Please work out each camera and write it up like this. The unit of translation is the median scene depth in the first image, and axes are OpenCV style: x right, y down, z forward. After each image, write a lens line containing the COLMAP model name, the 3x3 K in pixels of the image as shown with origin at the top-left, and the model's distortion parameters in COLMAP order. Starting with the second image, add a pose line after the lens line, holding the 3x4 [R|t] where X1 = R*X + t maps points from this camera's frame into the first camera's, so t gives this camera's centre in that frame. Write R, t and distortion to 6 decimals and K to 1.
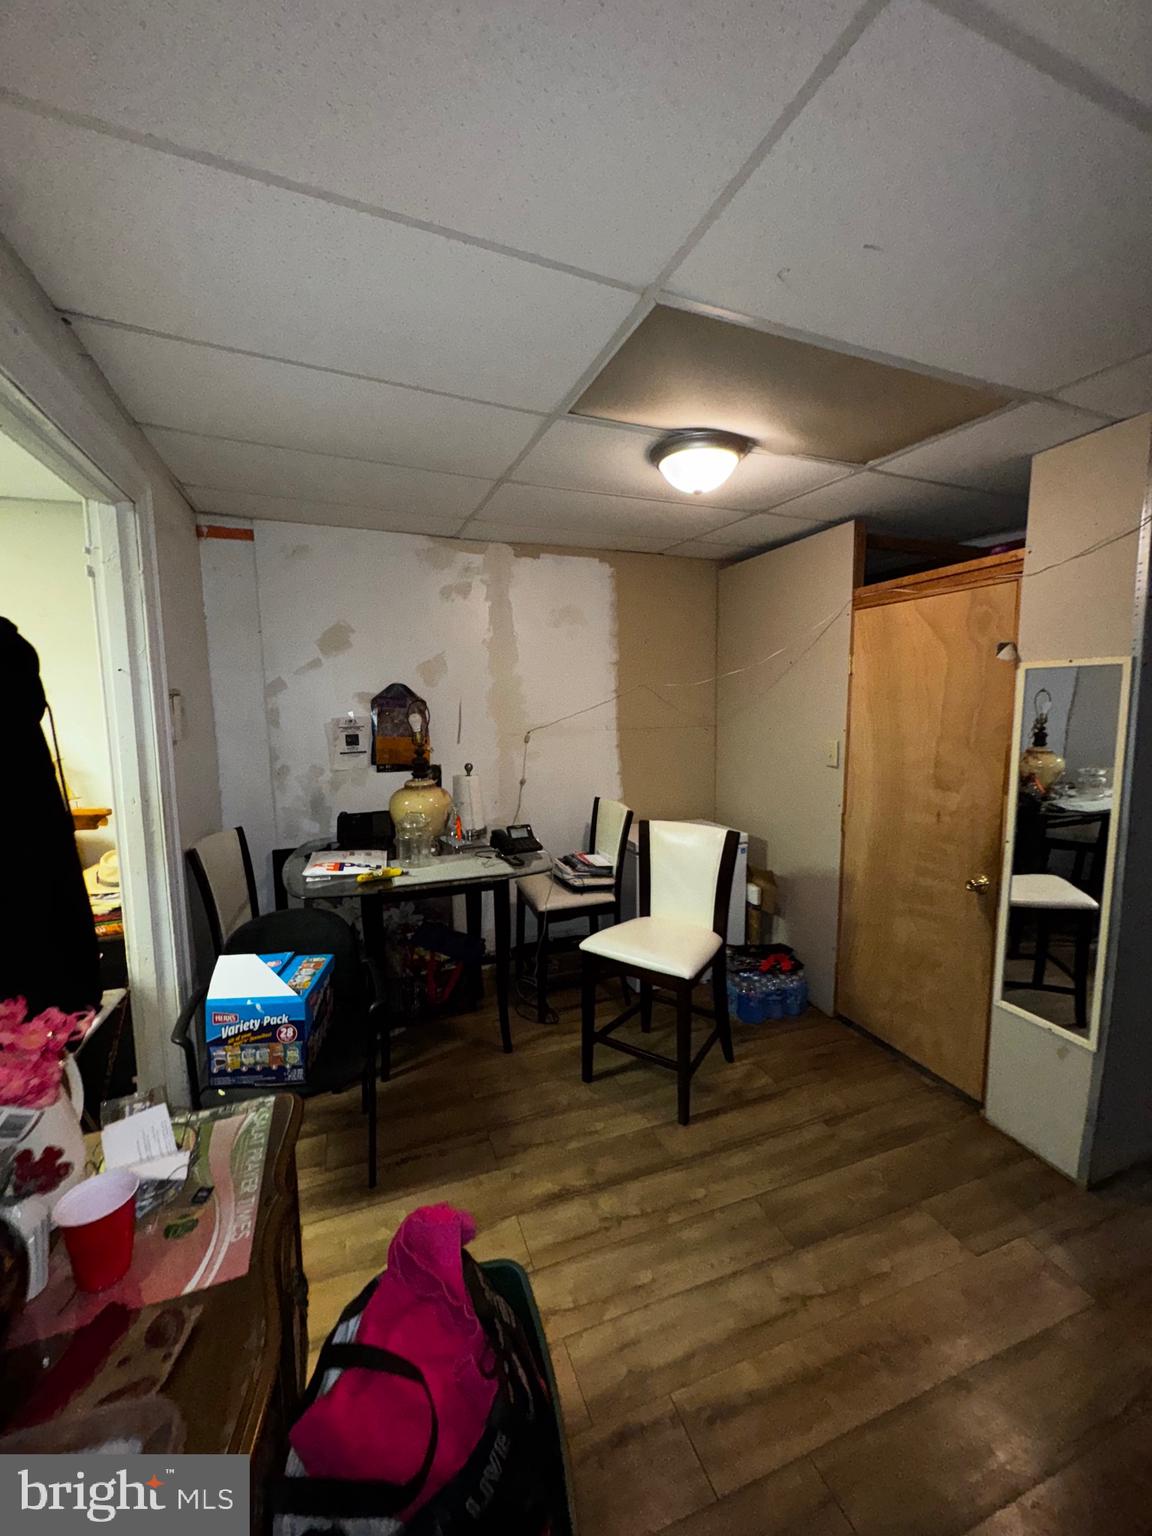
lens RADIAL K [[615.2, 0, 575.4], [0, 615.2, 766.3], [0, 0, 1]] dist [-0.000320, 0.000014]
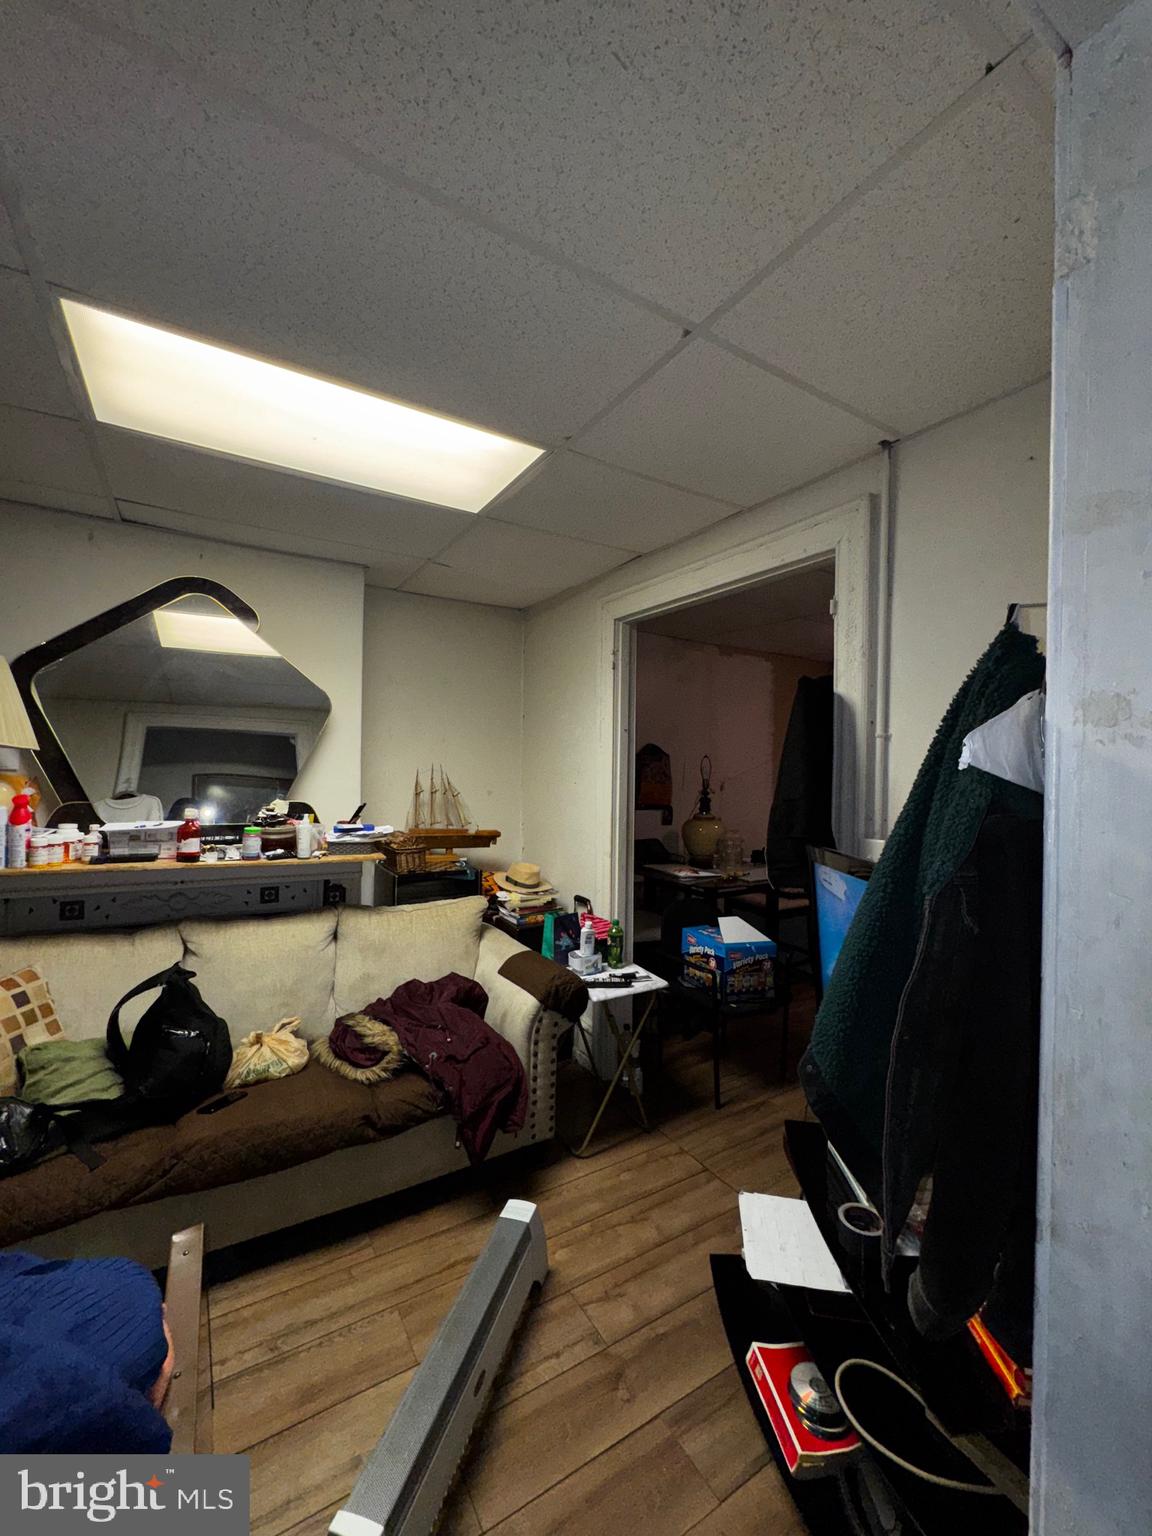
lens RADIAL K [[615.2, 0, 573.6], [0, 615.2, 772.4], [0, 0, 1]] dist [-0.000320, 0.000014]
pose [[0.981118, 0.021543, 0.192206, -1.256255], [-0.003274, 0.995485, -0.094866, 0.095748], [-0.193382, 0.092446, 0.976759, -0.471406]]
